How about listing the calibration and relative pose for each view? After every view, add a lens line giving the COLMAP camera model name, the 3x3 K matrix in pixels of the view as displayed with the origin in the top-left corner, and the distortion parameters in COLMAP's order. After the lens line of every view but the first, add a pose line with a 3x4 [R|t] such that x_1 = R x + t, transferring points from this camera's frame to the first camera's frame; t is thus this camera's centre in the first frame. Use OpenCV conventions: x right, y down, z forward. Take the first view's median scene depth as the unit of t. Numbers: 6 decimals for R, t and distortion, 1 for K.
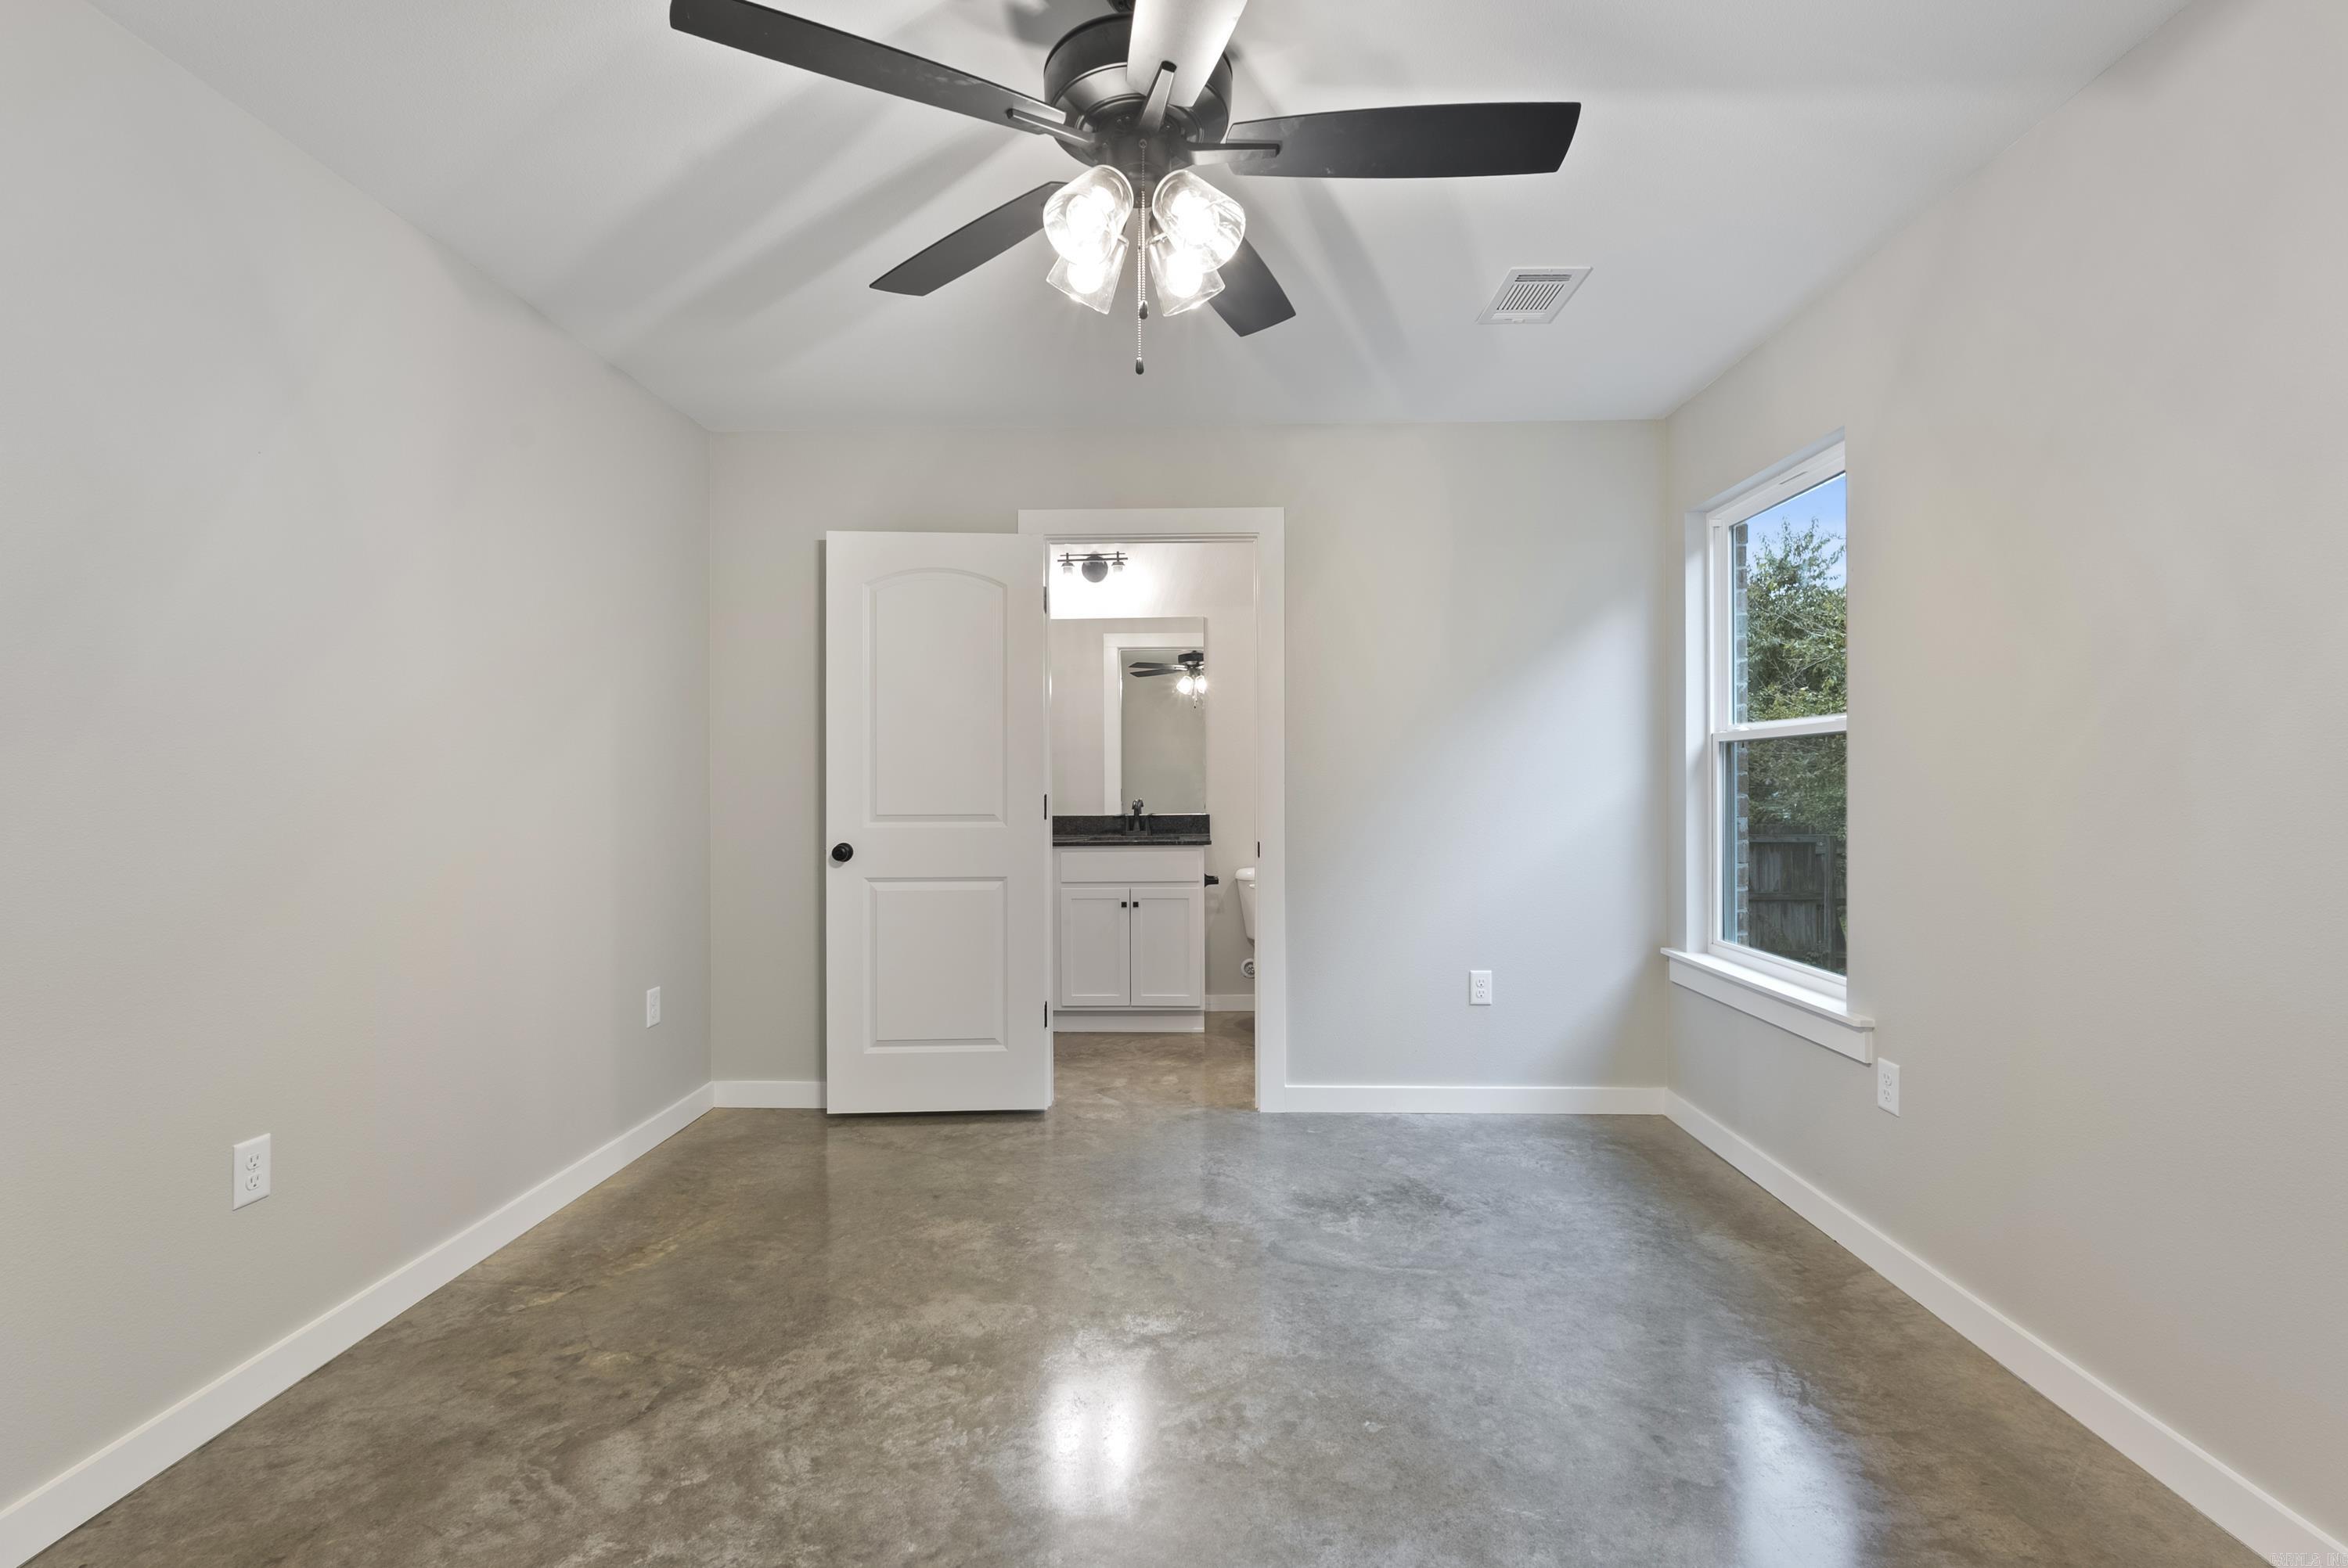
lens RADIAL K [[1038.2, 0, 1187.4], [0, 1038.2, 772.5], [0, 0, 1]] dist [-0.007513, 0.001214]
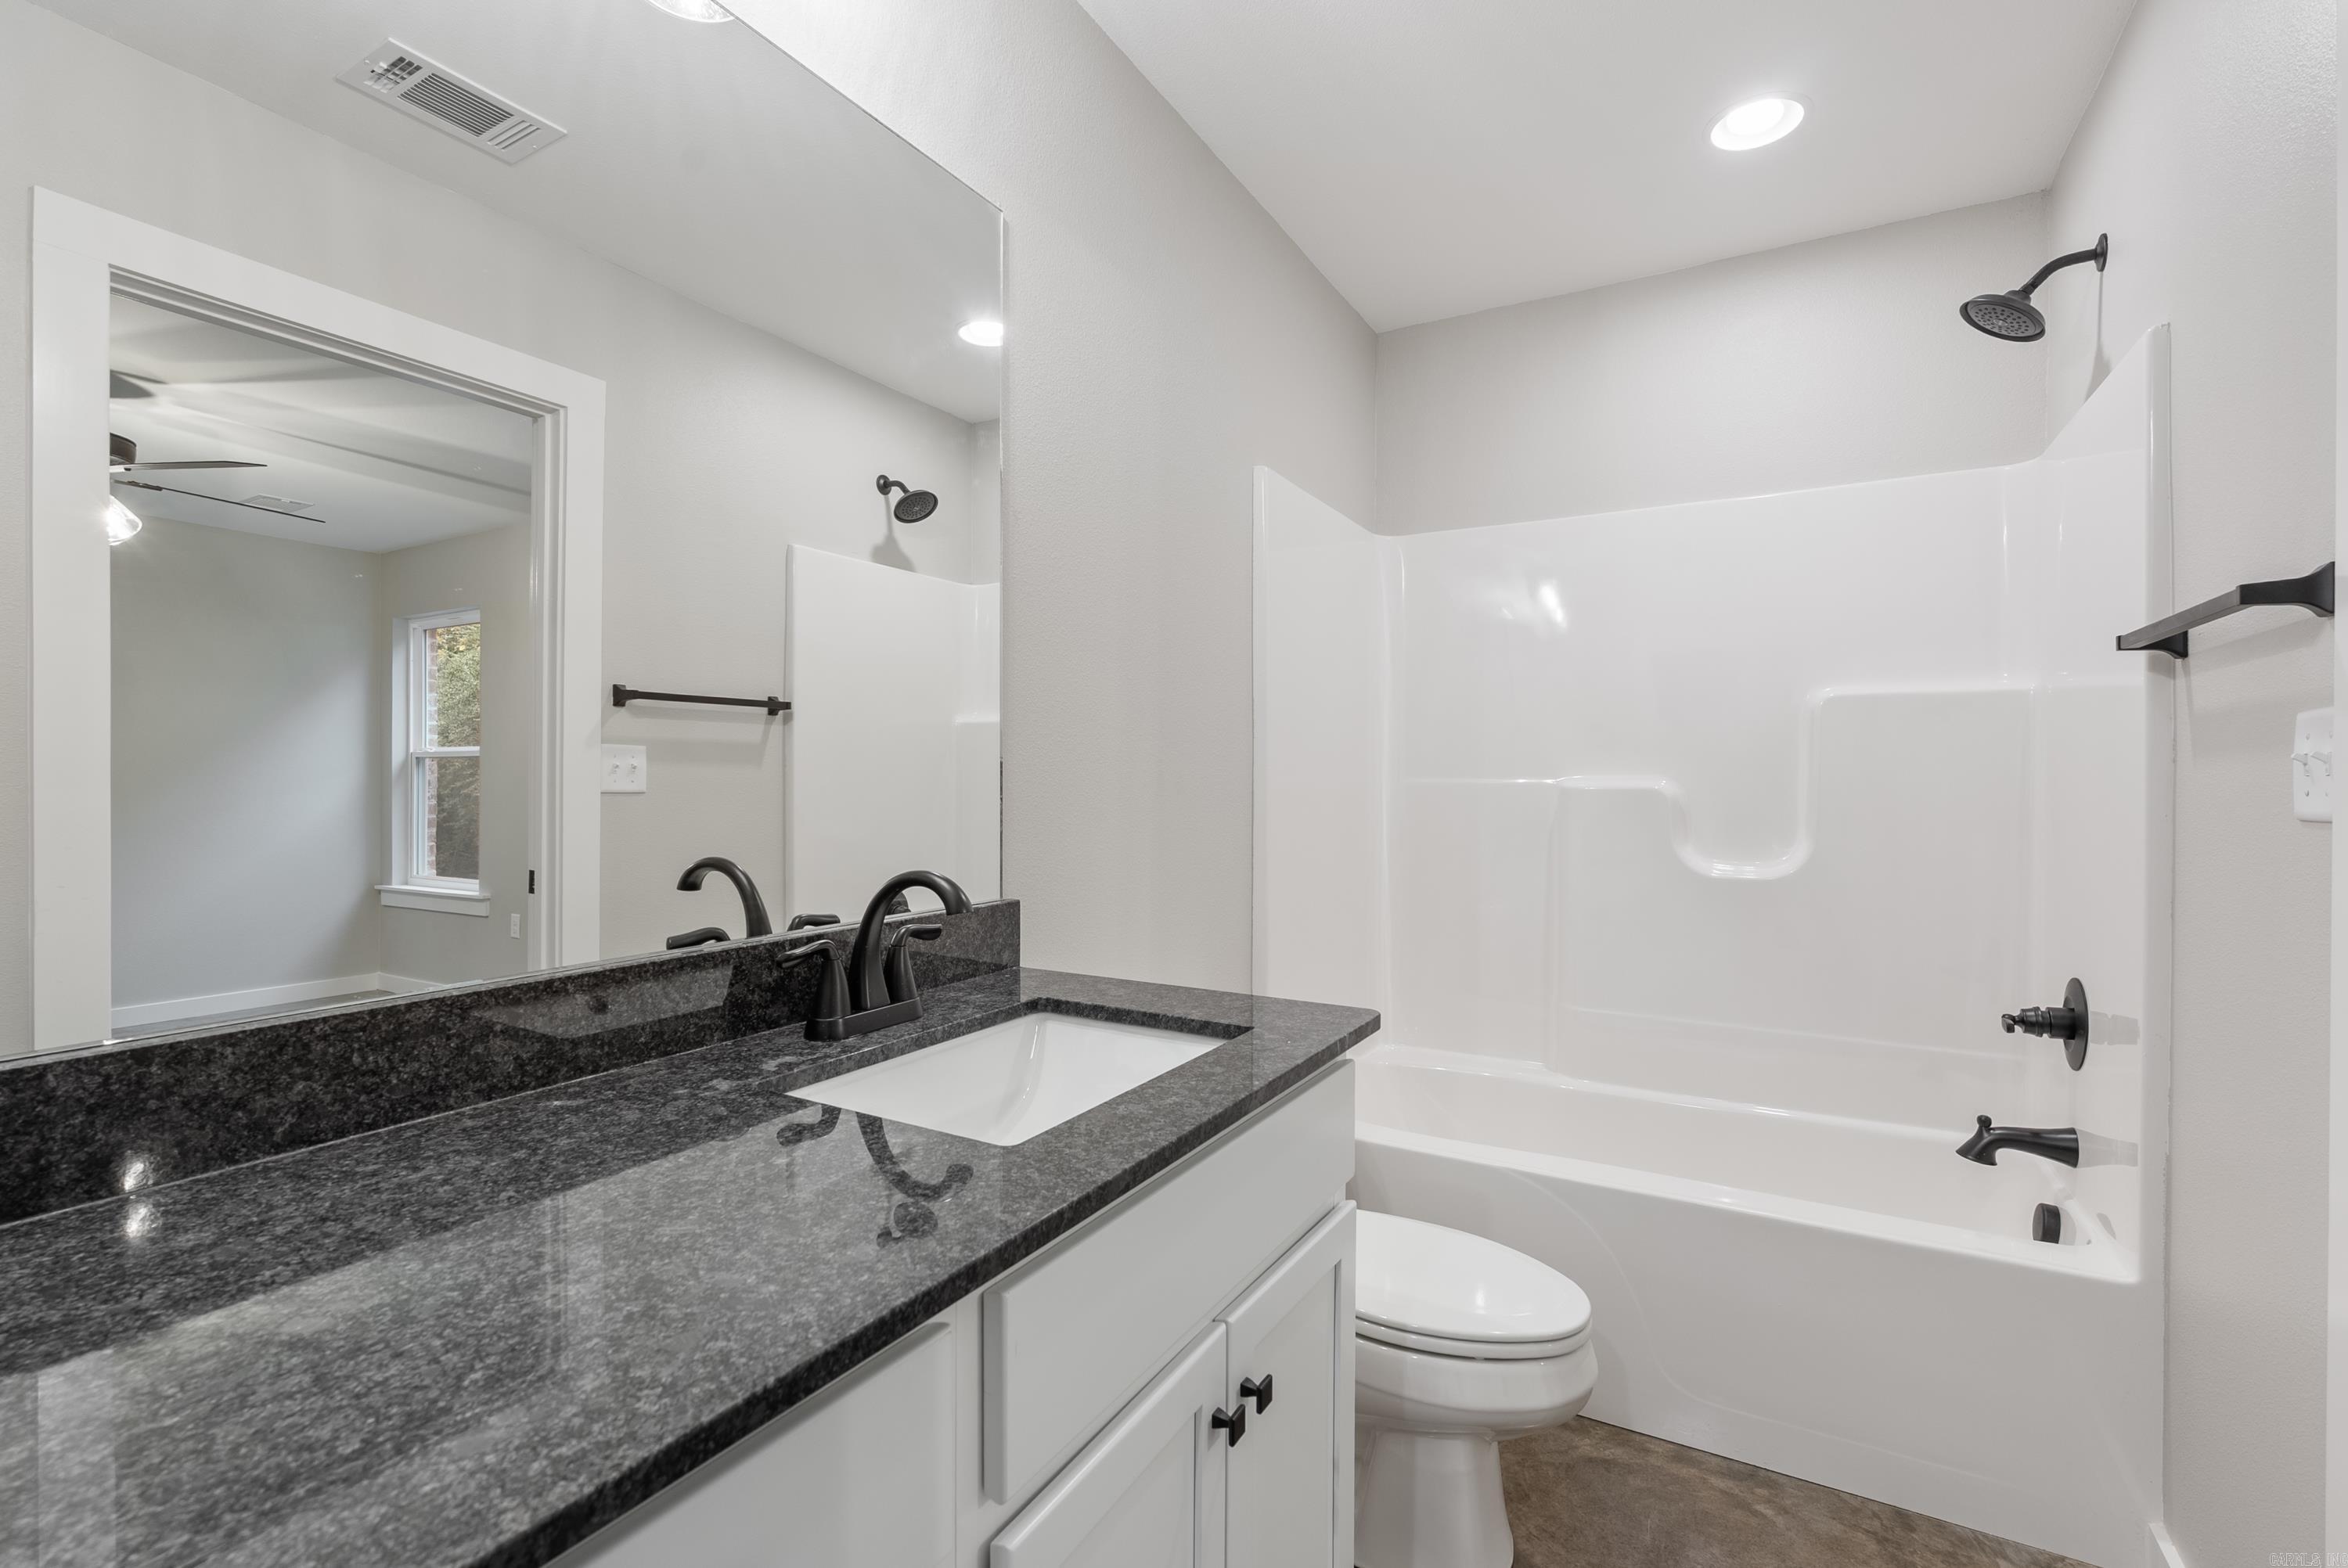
lens RADIAL K [[1038.2, 0, 1196.3], [0, 1038.2, 779.4], [0, 0, 1]] dist [-0.007513, 0.001214]
pose [[0.474760, 0.002924, 0.880111, -0.358312], [-0.002961, 0.999994, -0.001725, 0.005442], [-0.880110, -0.001787, 0.474766, -0.901292]]
